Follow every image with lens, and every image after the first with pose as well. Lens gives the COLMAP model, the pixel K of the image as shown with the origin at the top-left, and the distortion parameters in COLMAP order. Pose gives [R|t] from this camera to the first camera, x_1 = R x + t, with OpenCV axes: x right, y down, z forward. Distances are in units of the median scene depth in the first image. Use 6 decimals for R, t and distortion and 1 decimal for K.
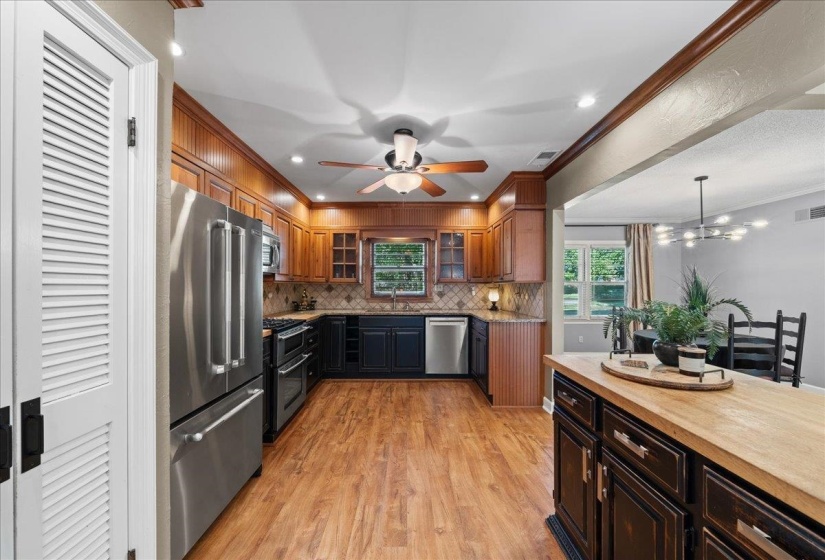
lens RADIAL K [[306.7, 0, 408.1], [0, 306.7, 285.8], [0, 0, 1]] dist [0.001423, -0.000044]
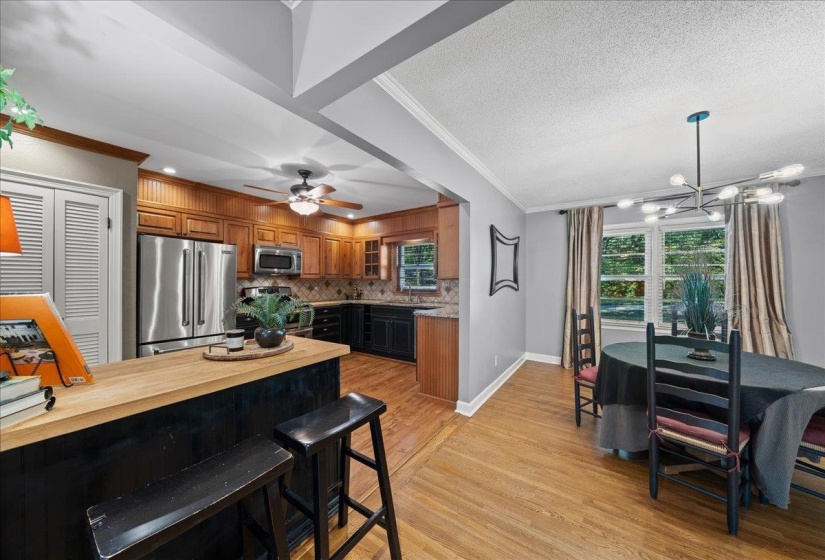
lens RADIAL K [[282.3, 0, 409.7], [0, 282.3, 281.8], [0, 0, 1]] dist [-0.005210, -0.000081]
pose [[0.820813, -0.000879, -0.571196, 0.642953], [0.002212, 0.999996, 0.001640, -0.000728], [0.571192, -0.002610, 0.820812, 0.130158]]
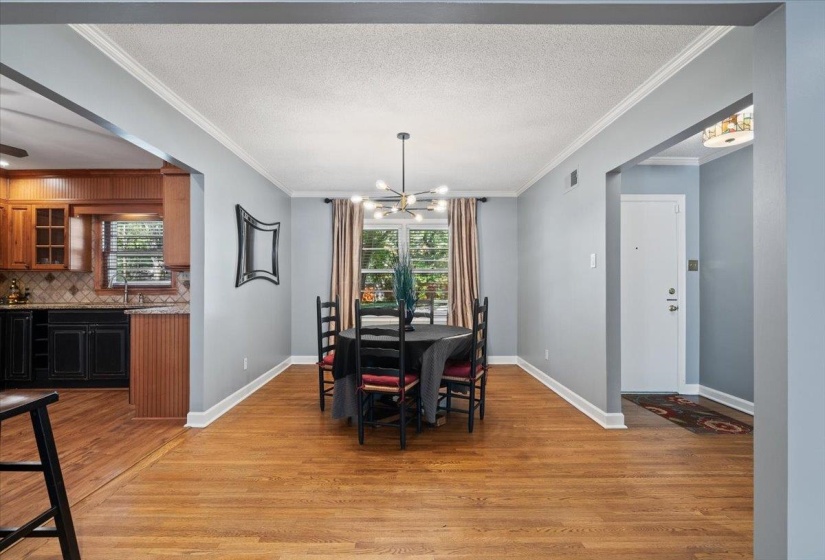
lens RADIAL K [[376.2, 0, 410.0], [0, 376.2, 283.5], [0, 0, 1]] dist [-0.001565, 0.000215]
pose [[0.999936, -0.004675, 0.010314, 0.781708], [0.004682, 0.999989, -0.000678, 0.033289], [-0.010311, 0.000727, 0.999947, 0.003443]]
